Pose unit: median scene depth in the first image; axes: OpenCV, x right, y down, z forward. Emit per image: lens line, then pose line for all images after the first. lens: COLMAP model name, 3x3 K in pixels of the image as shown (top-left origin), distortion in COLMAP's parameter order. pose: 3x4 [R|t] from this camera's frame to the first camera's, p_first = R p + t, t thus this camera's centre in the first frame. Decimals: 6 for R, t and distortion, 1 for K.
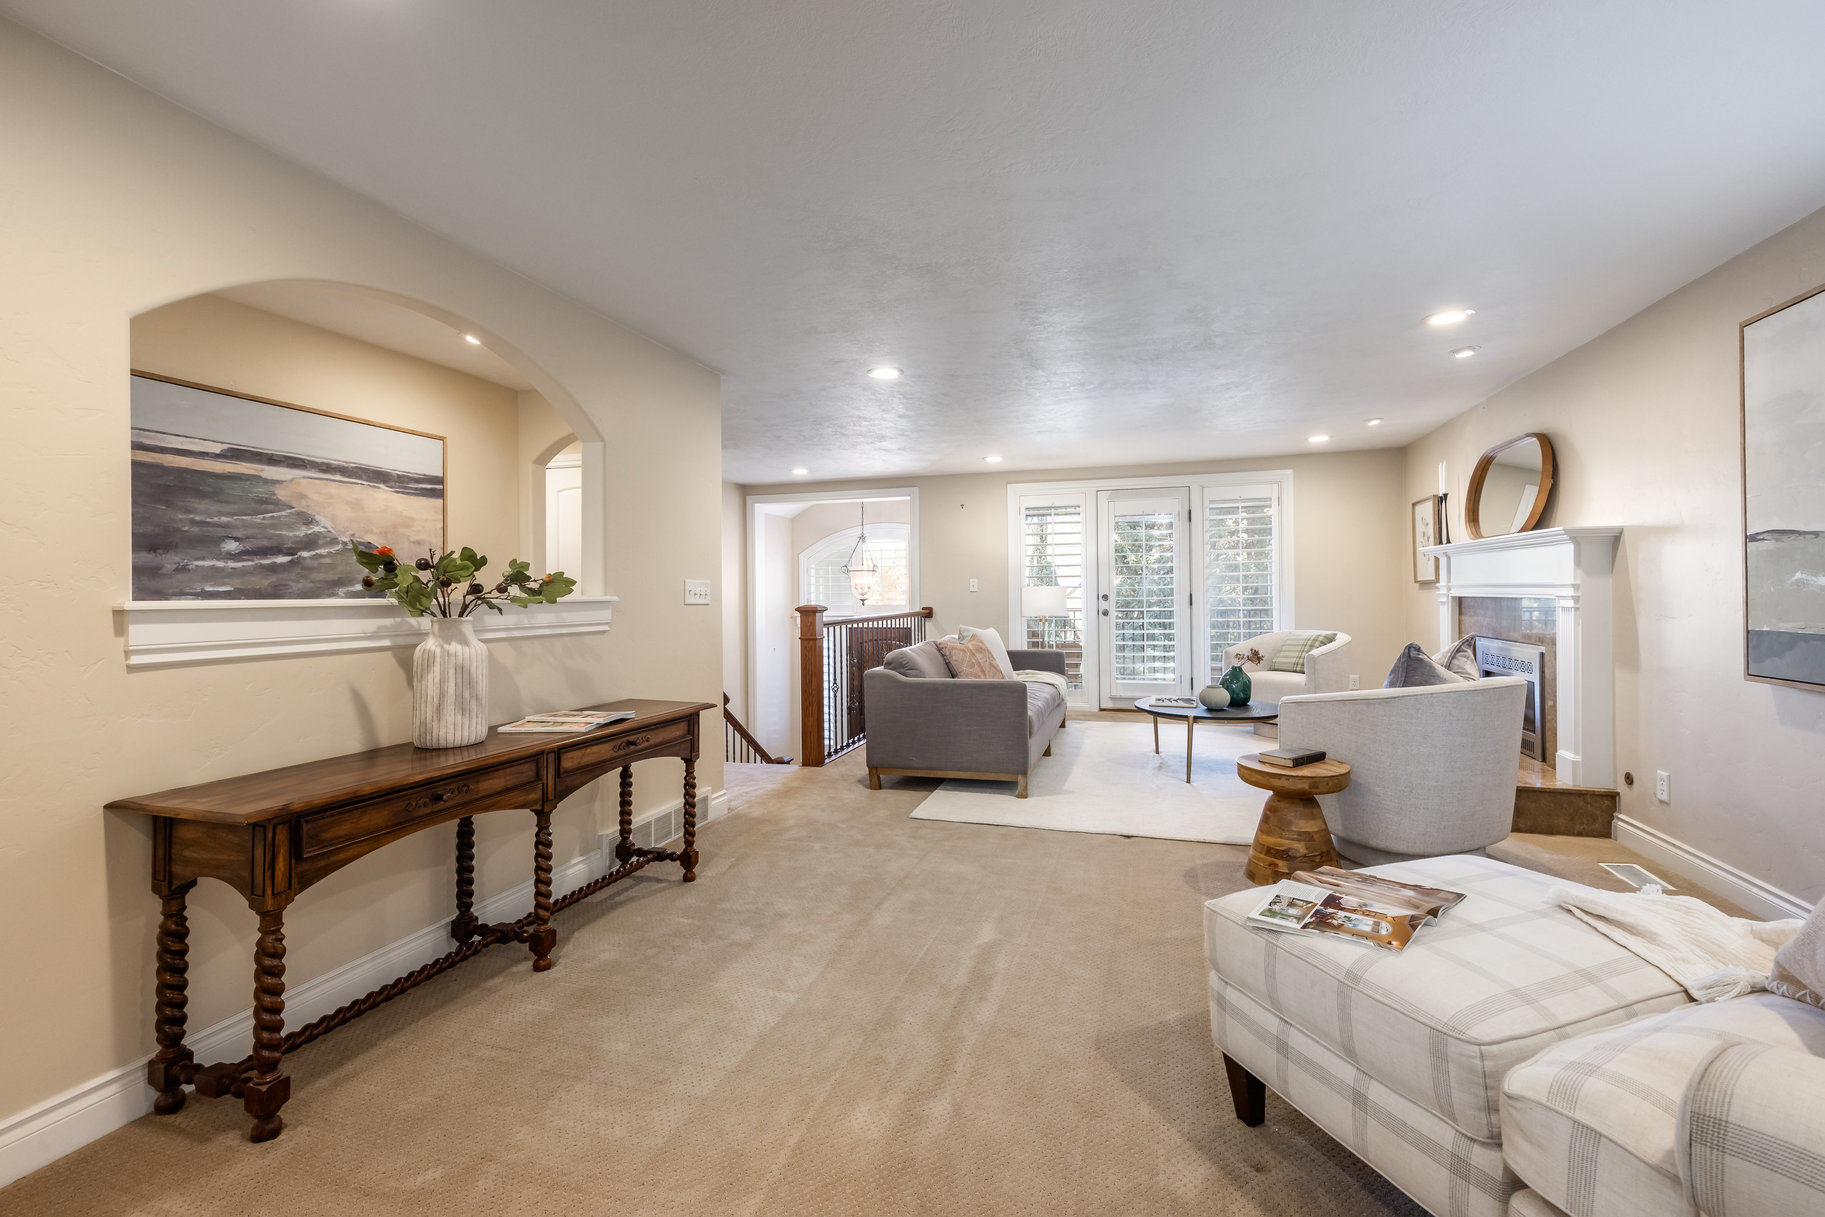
lens RADIAL K [[760.8, 0, 912.5], [0, 760.8, 608.5], [0, 0, 1]] dist [-0.000467, 0.000025]
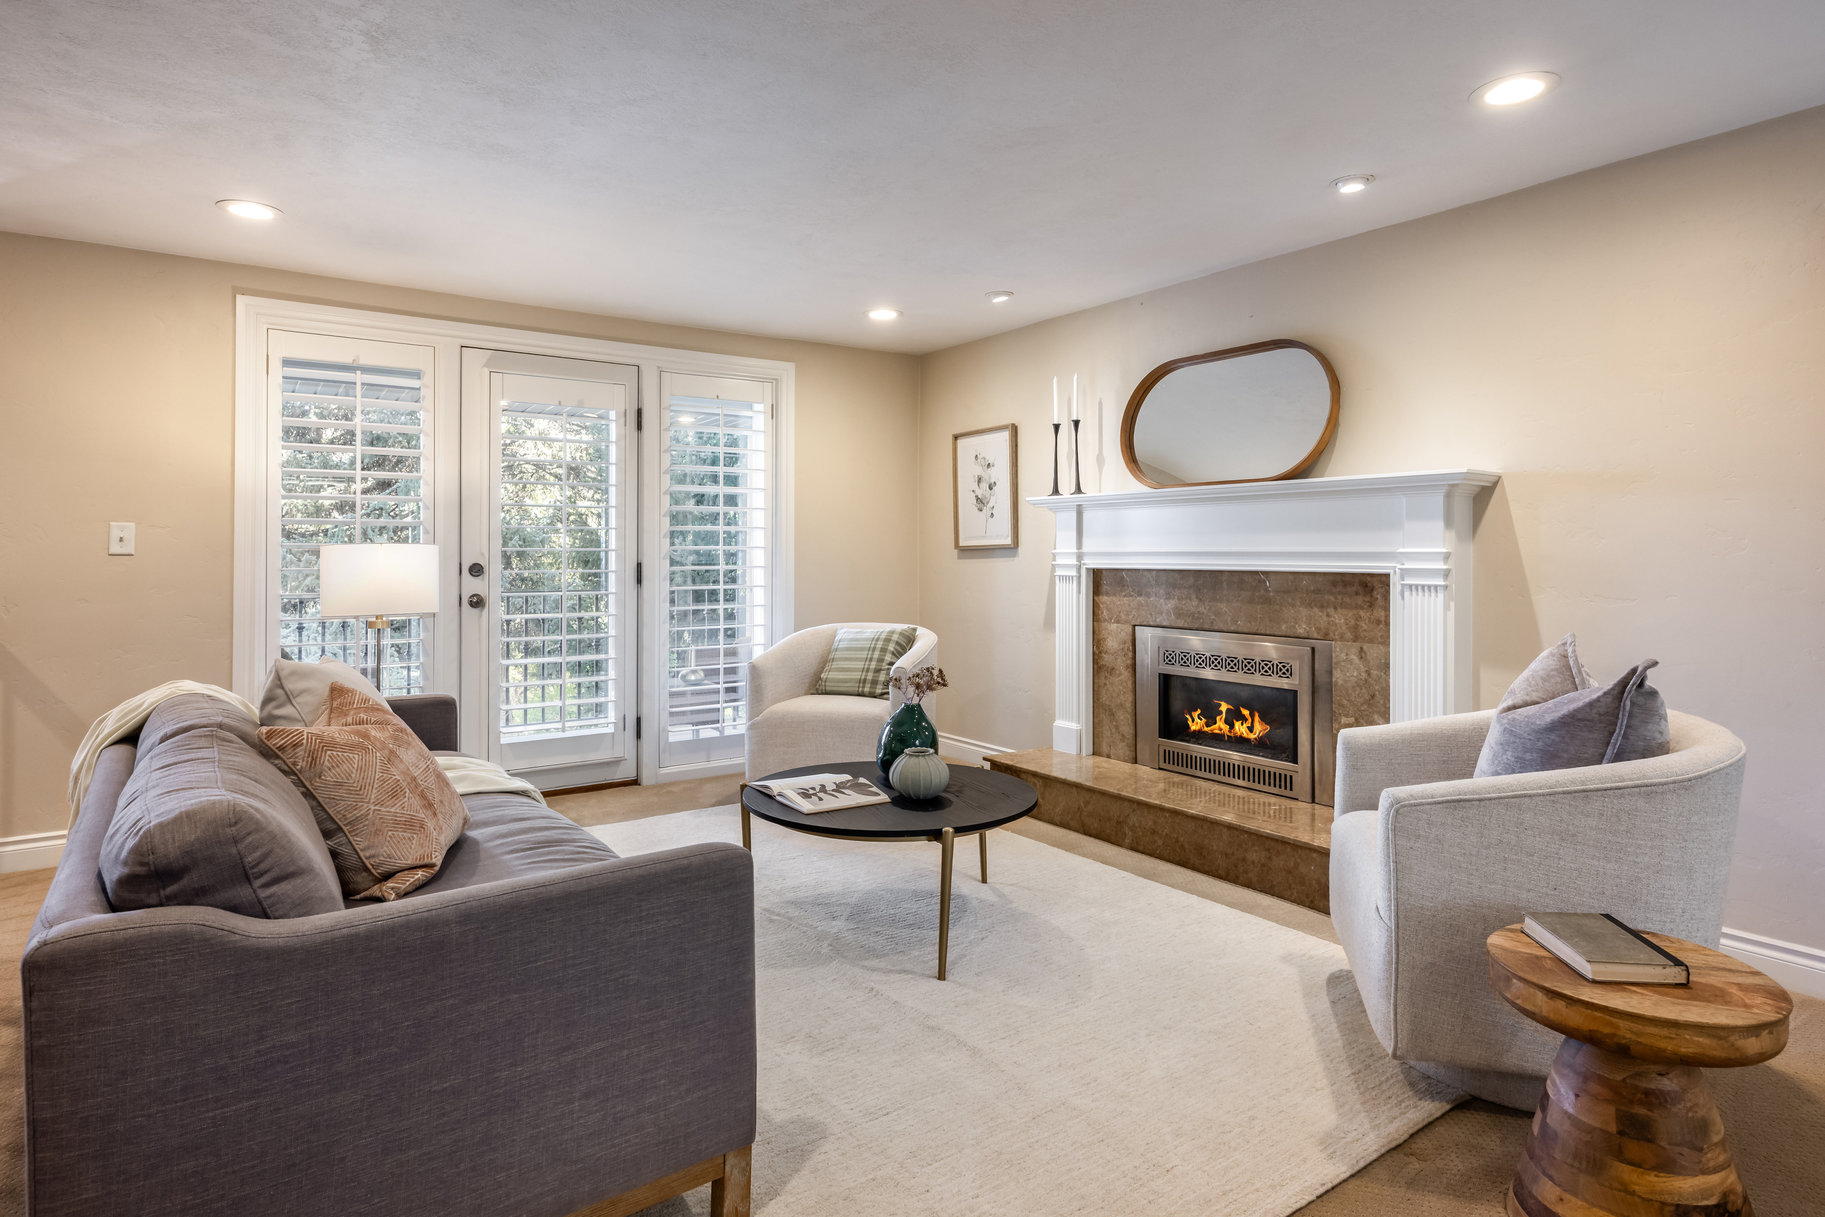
lens RADIAL K [[1005.8, 0, 910.9], [0, 1005.8, 548.8], [0, 0, 1]] dist [-0.003677, -0.000703]
pose [[0.616325, 0.015780, 0.787334, -0.092909], [0.010330, 0.999551, -0.028119, -0.008448], [-0.787424, 0.025464, 0.615885, 0.464402]]
